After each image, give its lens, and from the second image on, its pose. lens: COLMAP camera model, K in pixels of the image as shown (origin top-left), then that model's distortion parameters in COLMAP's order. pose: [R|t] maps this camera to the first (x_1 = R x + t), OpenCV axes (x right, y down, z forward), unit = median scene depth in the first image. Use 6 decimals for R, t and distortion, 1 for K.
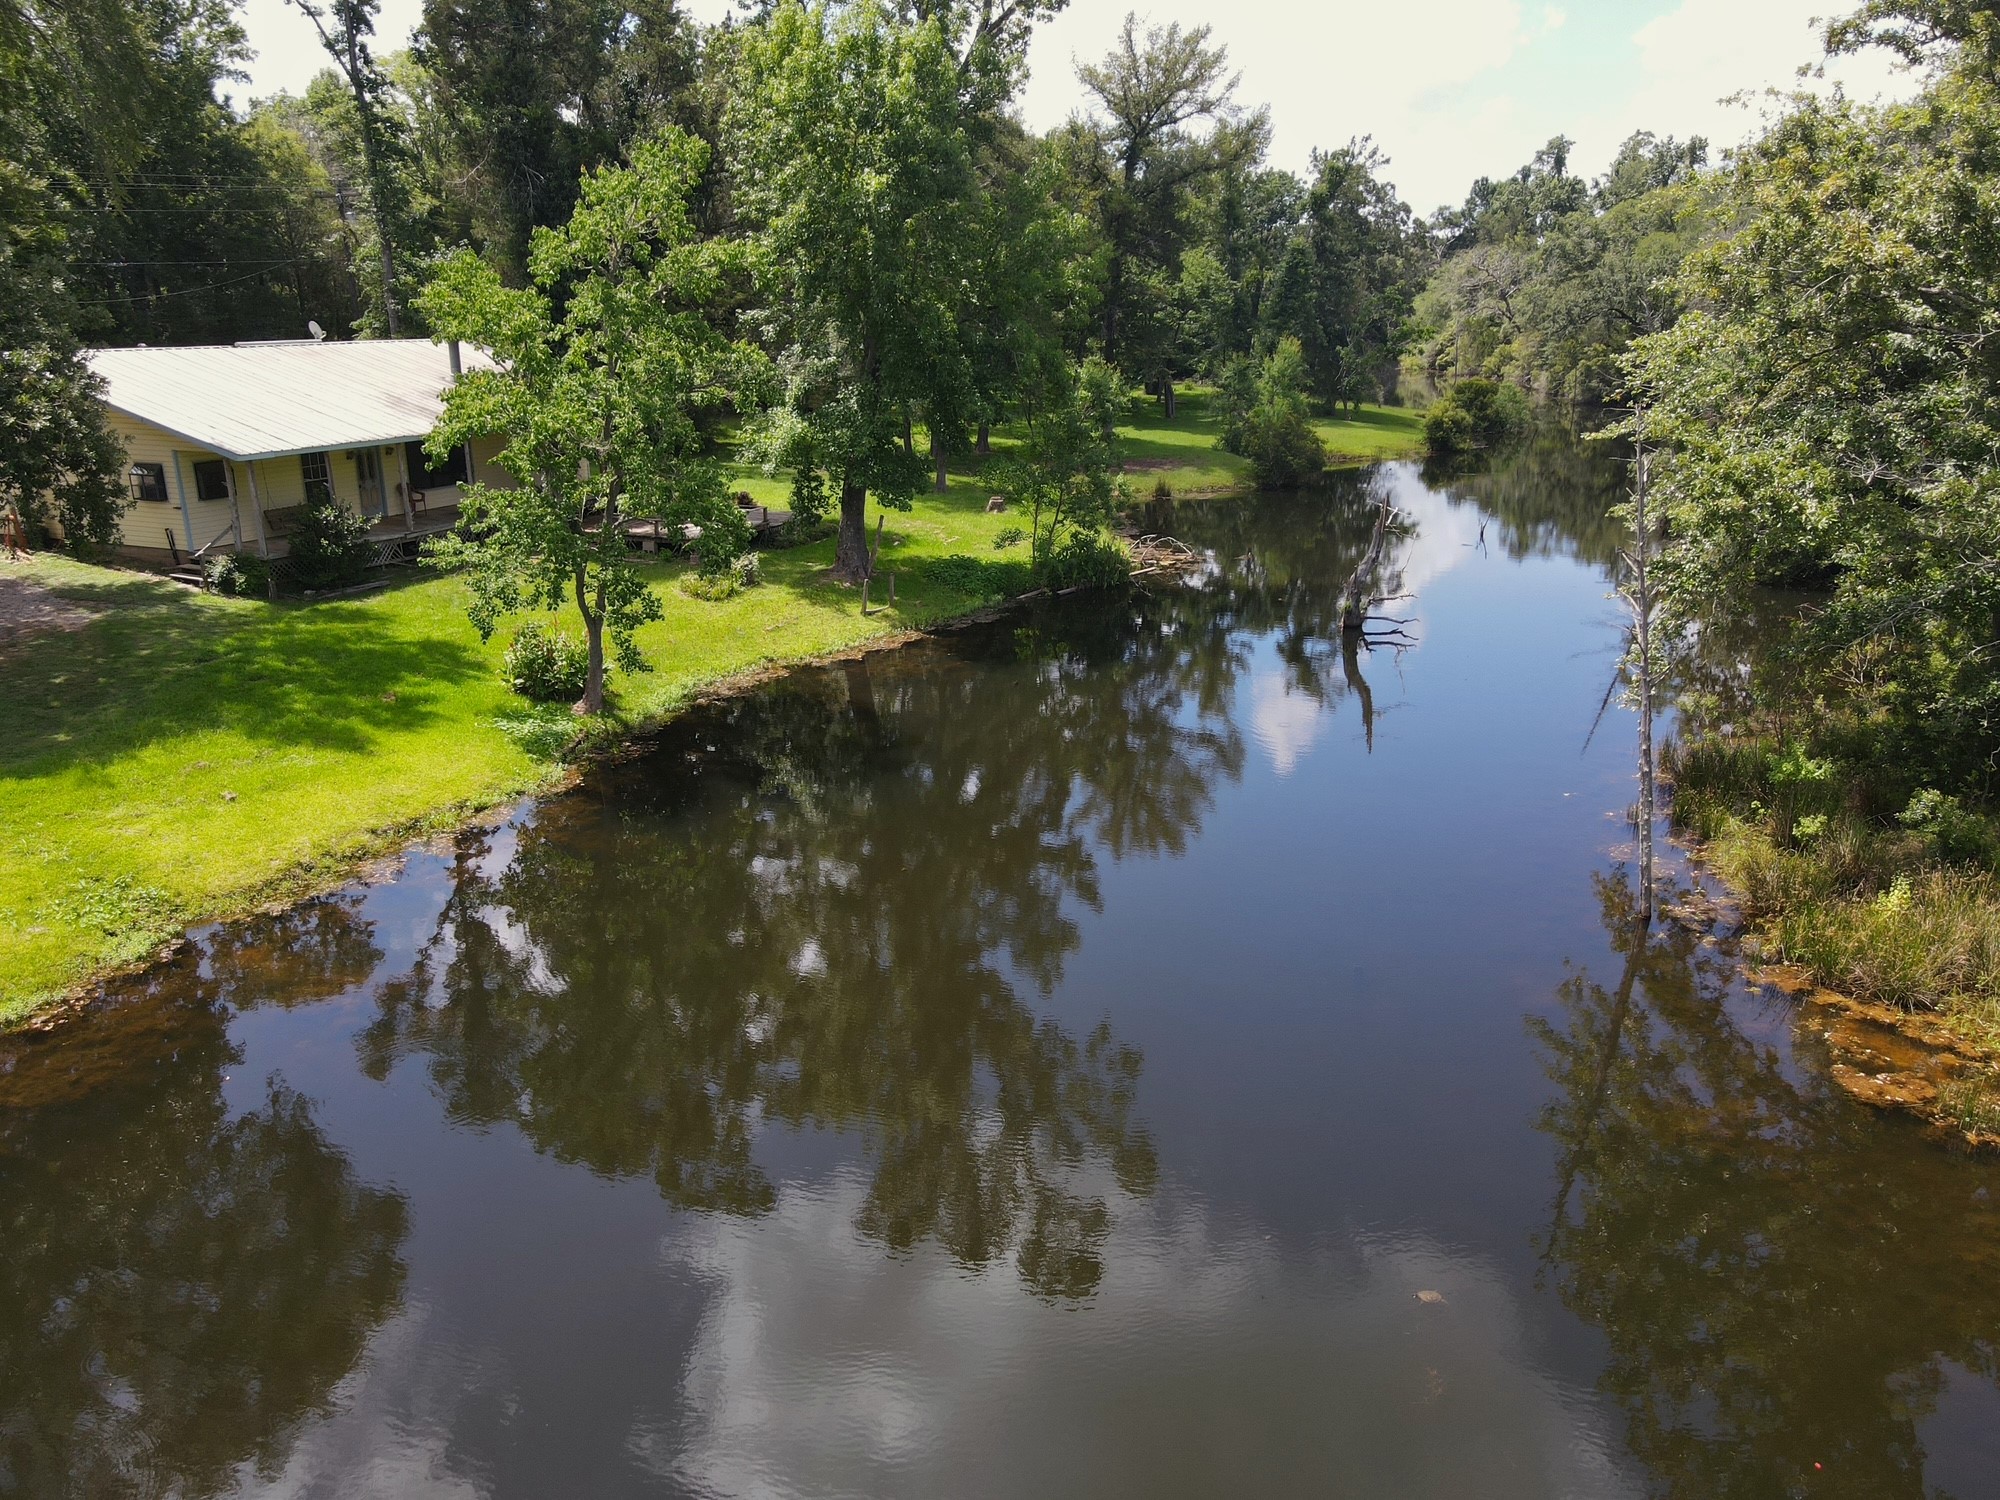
lens RADIAL K [[1427.3, 0, 1000.0], [0, 1427.3, 750.0], [0, 0, 1]] dist [-0.060841, 0.146544]
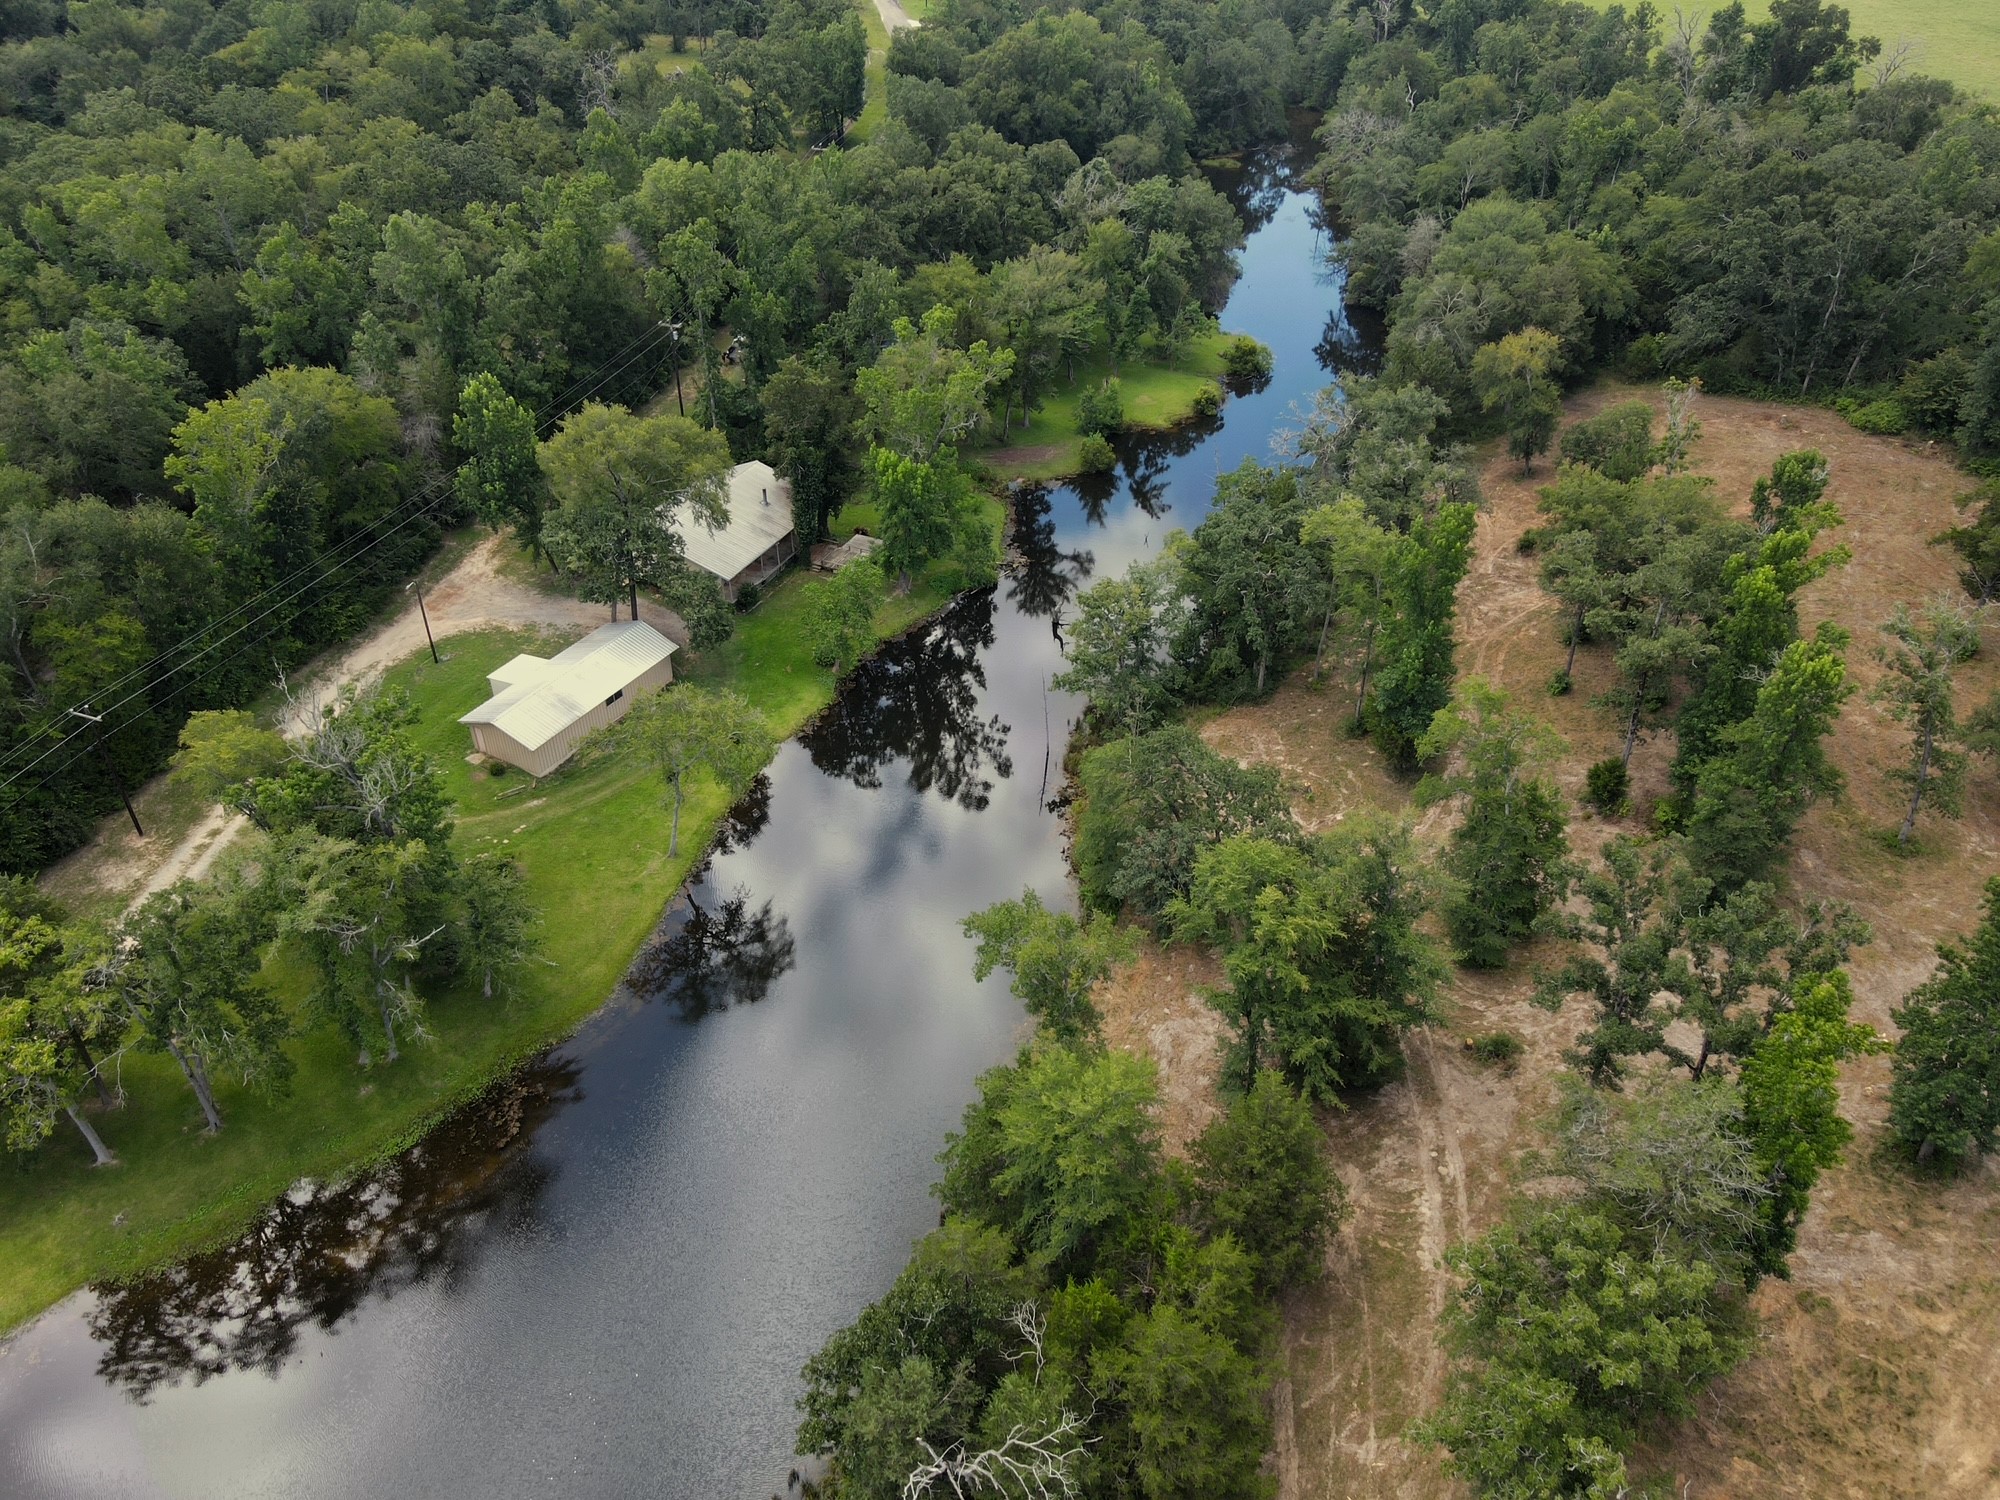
lens RADIAL K [[1445.7, 0, 1000.0], [0, 1445.7, 750.0], [0, 0, 1]] dist [0.002639, 0.005694]
pose [[0.998787, 0.030615, -0.038575, 0.151485], [-0.016116, 0.943348, 0.331414, -0.529944], [0.046535, -0.330390, 0.942697, -1.300173]]
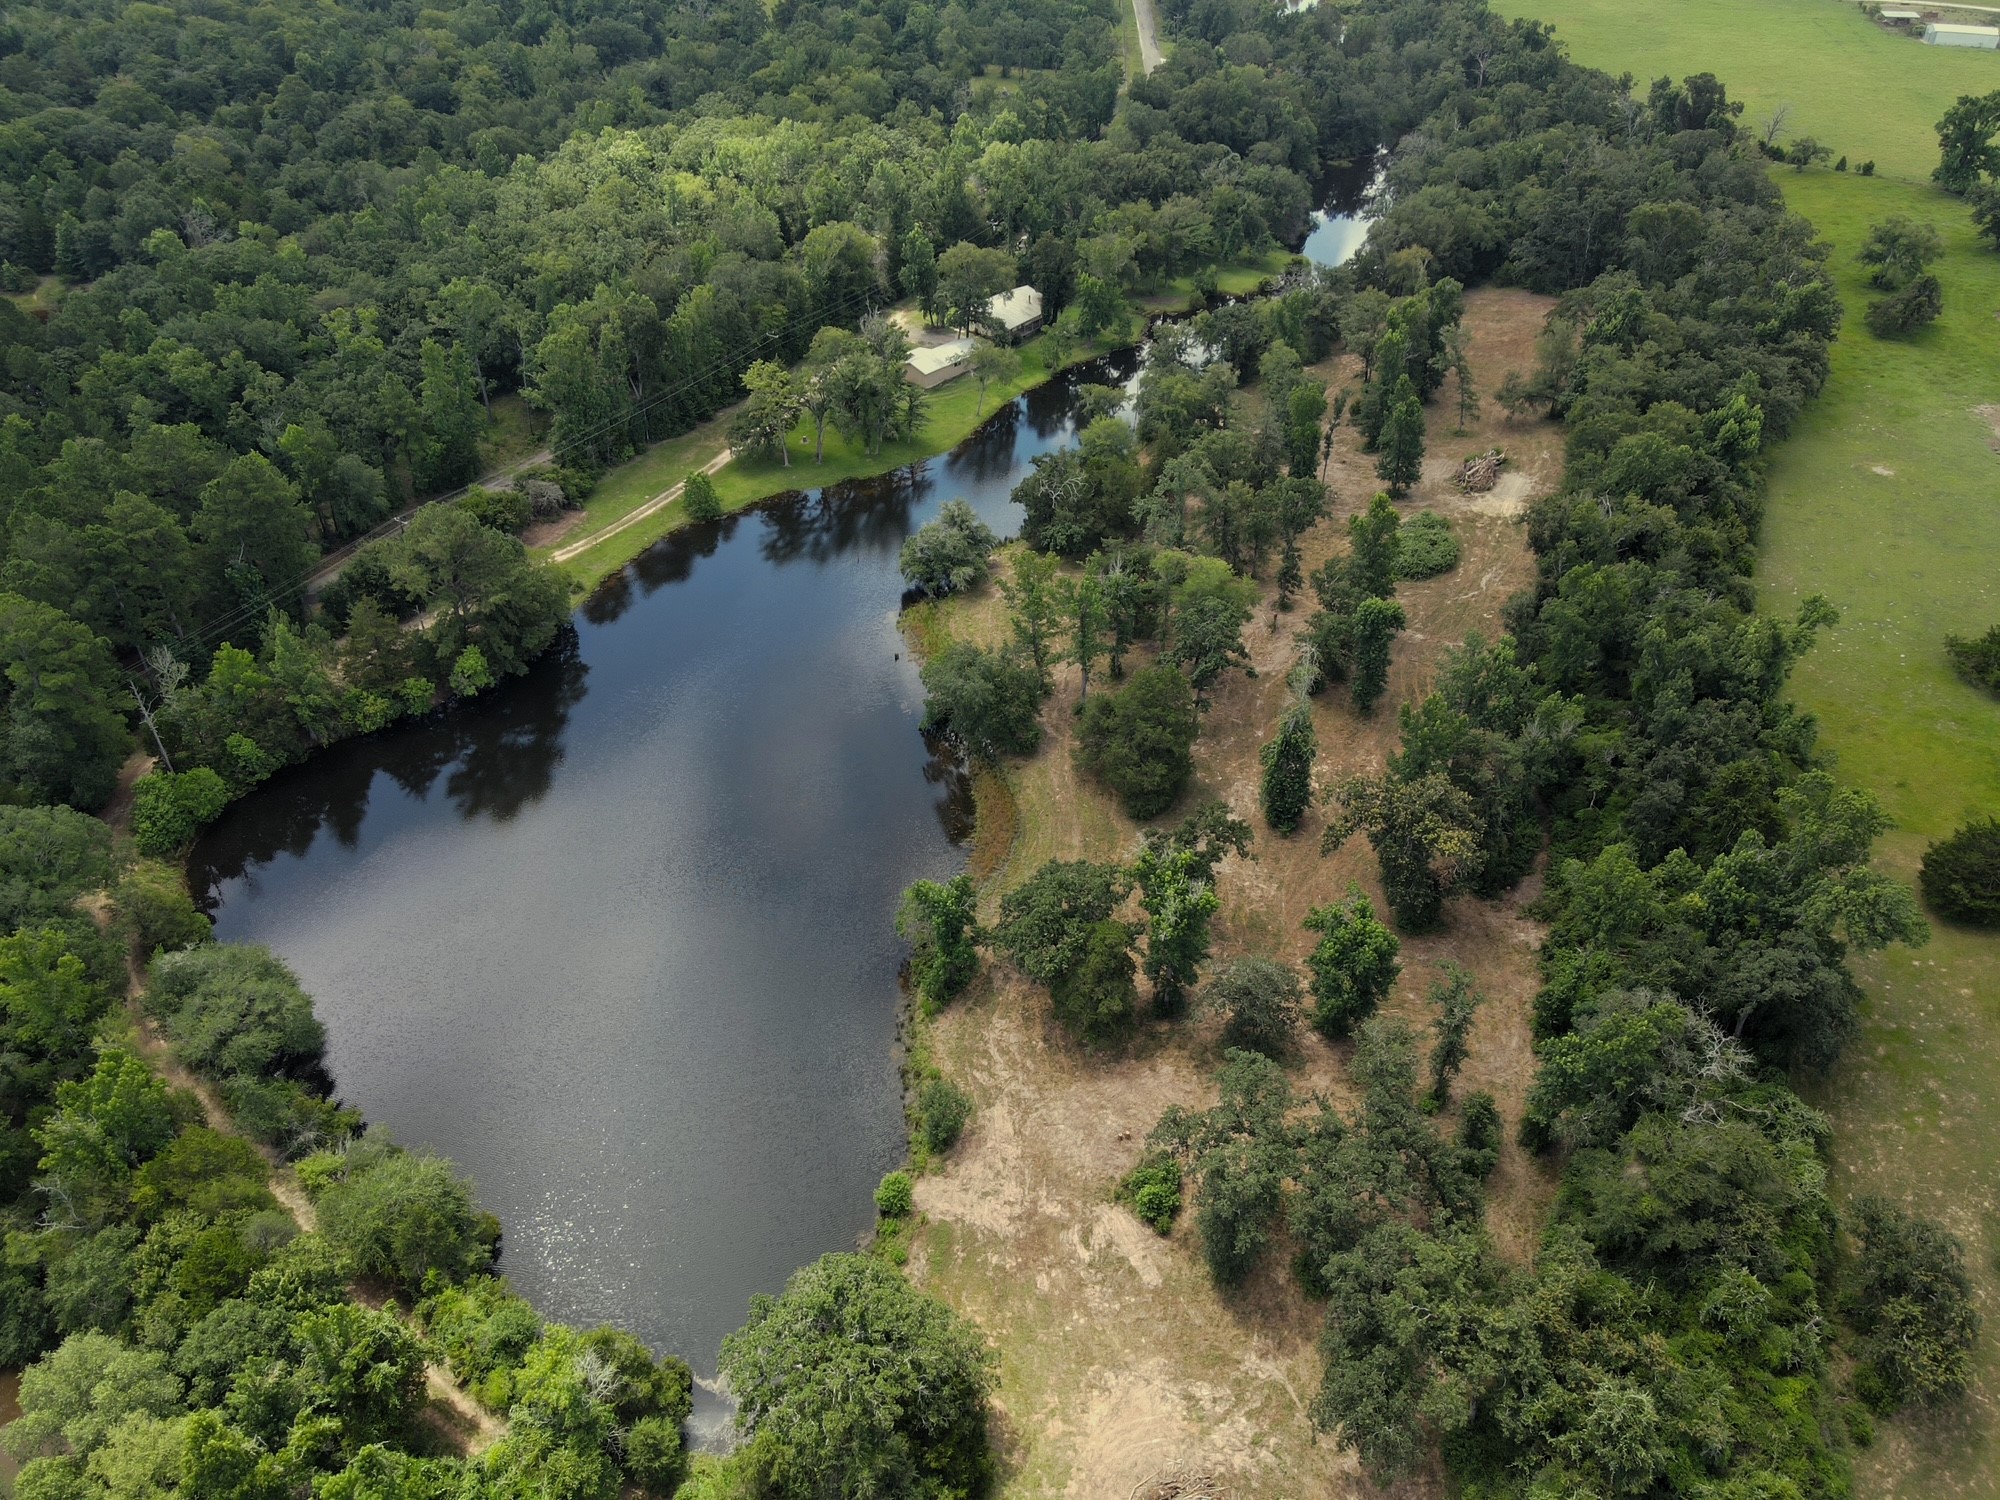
lens RADIAL K [[1445.7, 0, 1000.0], [0, 1445.7, 750.0], [0, 0, 1]] dist [0.002639, 0.005694]
pose [[0.970607, 0.141426, -0.194734, 0.686377], [-0.069321, 0.939119, 0.336527, -0.373507], [0.230472, -0.313136, 0.921319, -3.741393]]
